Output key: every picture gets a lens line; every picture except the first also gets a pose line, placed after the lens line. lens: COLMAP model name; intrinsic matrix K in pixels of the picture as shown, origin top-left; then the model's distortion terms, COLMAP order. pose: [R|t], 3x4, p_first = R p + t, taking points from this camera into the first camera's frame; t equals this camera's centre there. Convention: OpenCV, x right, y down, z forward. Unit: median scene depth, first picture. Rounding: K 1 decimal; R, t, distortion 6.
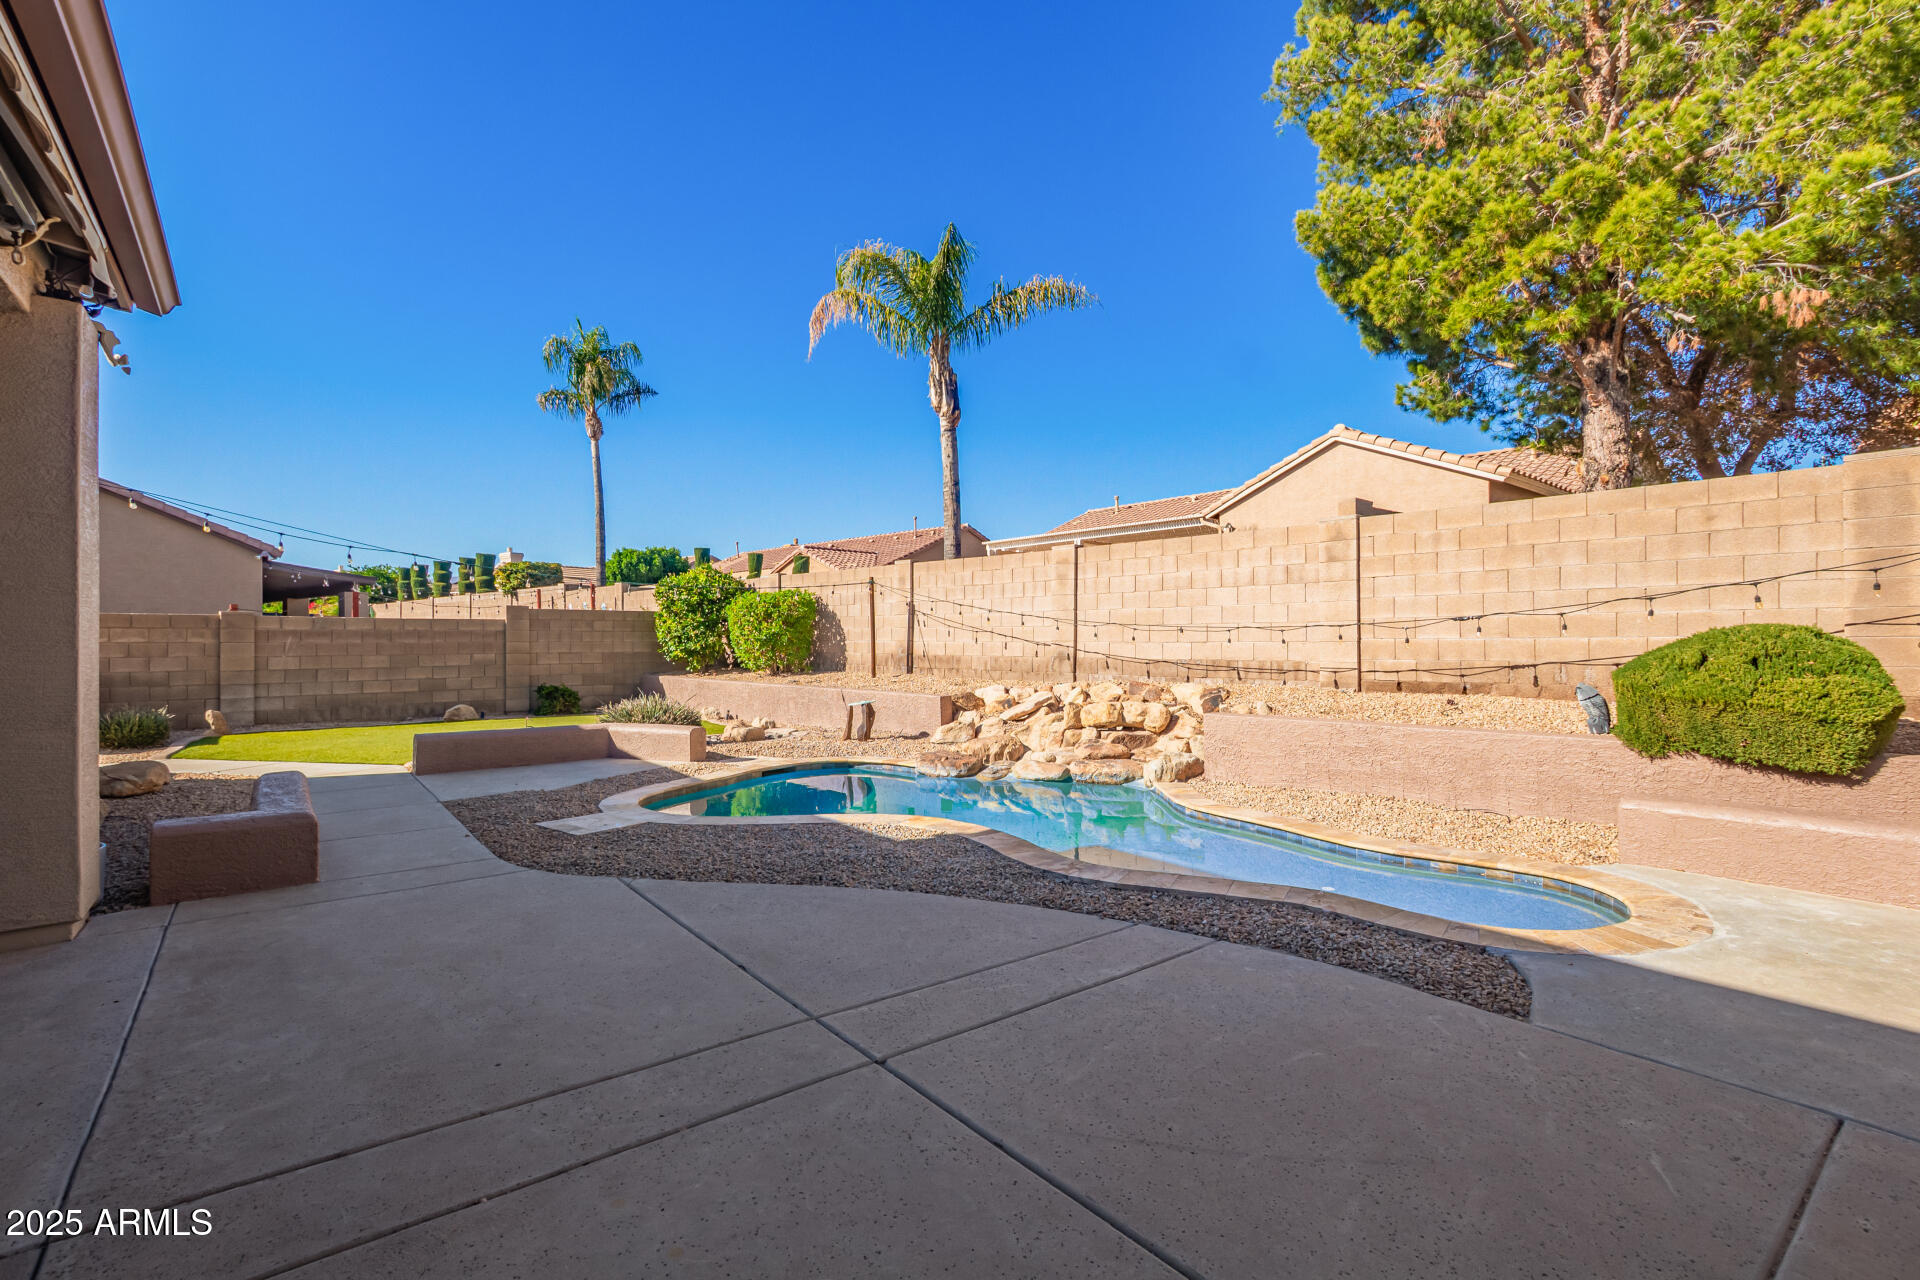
lens RADIAL K [[877.2, 0, 956.1], [0, 877.2, 640.7], [0, 0, 1]] dist [-0.003688, -0.000129]
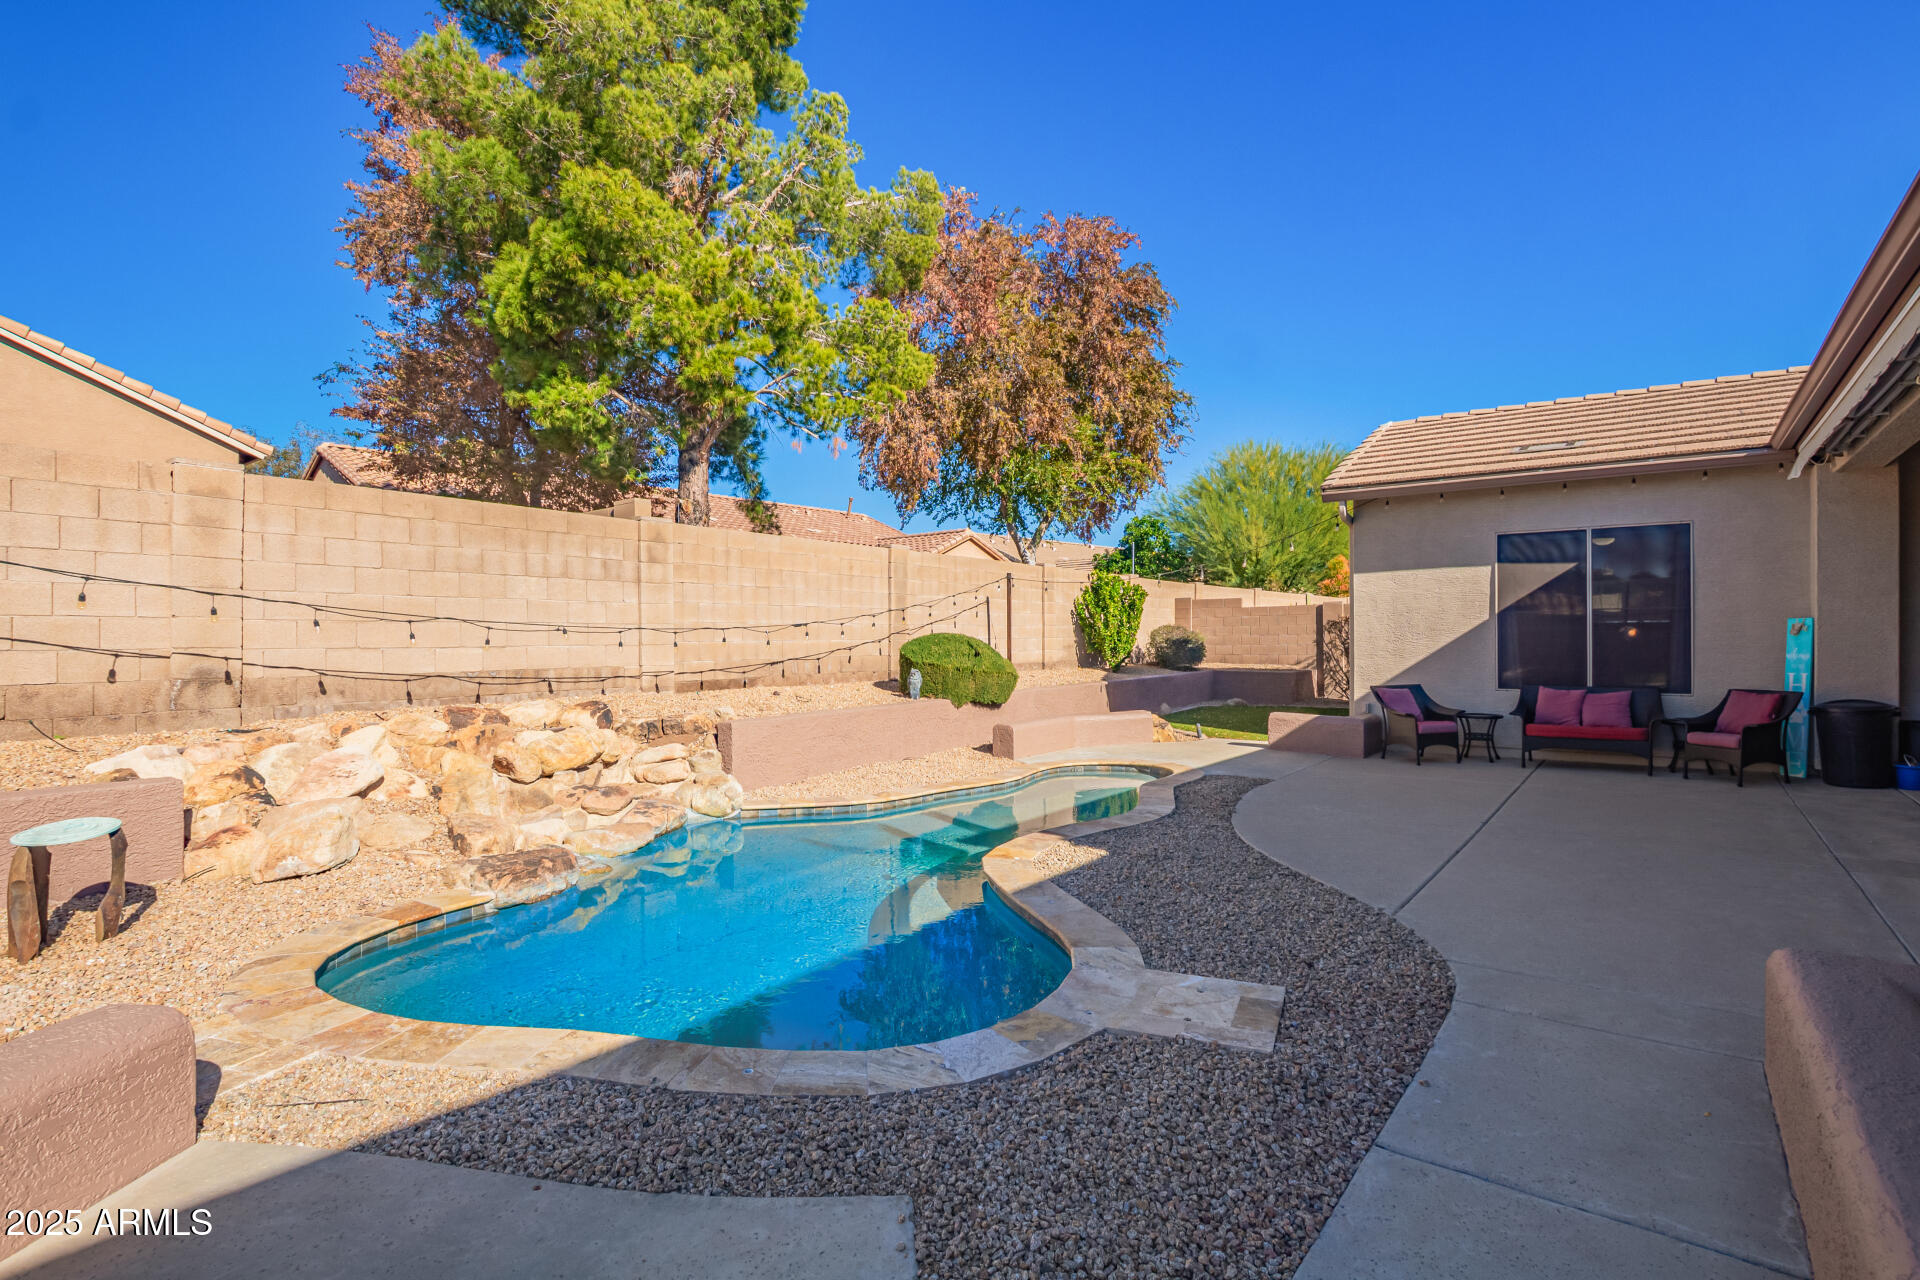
lens RADIAL K [[877.2, 0, 961.4], [0, 877.2, 635.3], [0, 0, 1]] dist [-0.003688, -0.000129]
pose [[-0.214170, -0.000481, 0.976796, -0.471006], [-0.003641, 0.999993, -0.000306, -0.008382], [-0.976790, -0.003622, -0.214170, 0.688459]]
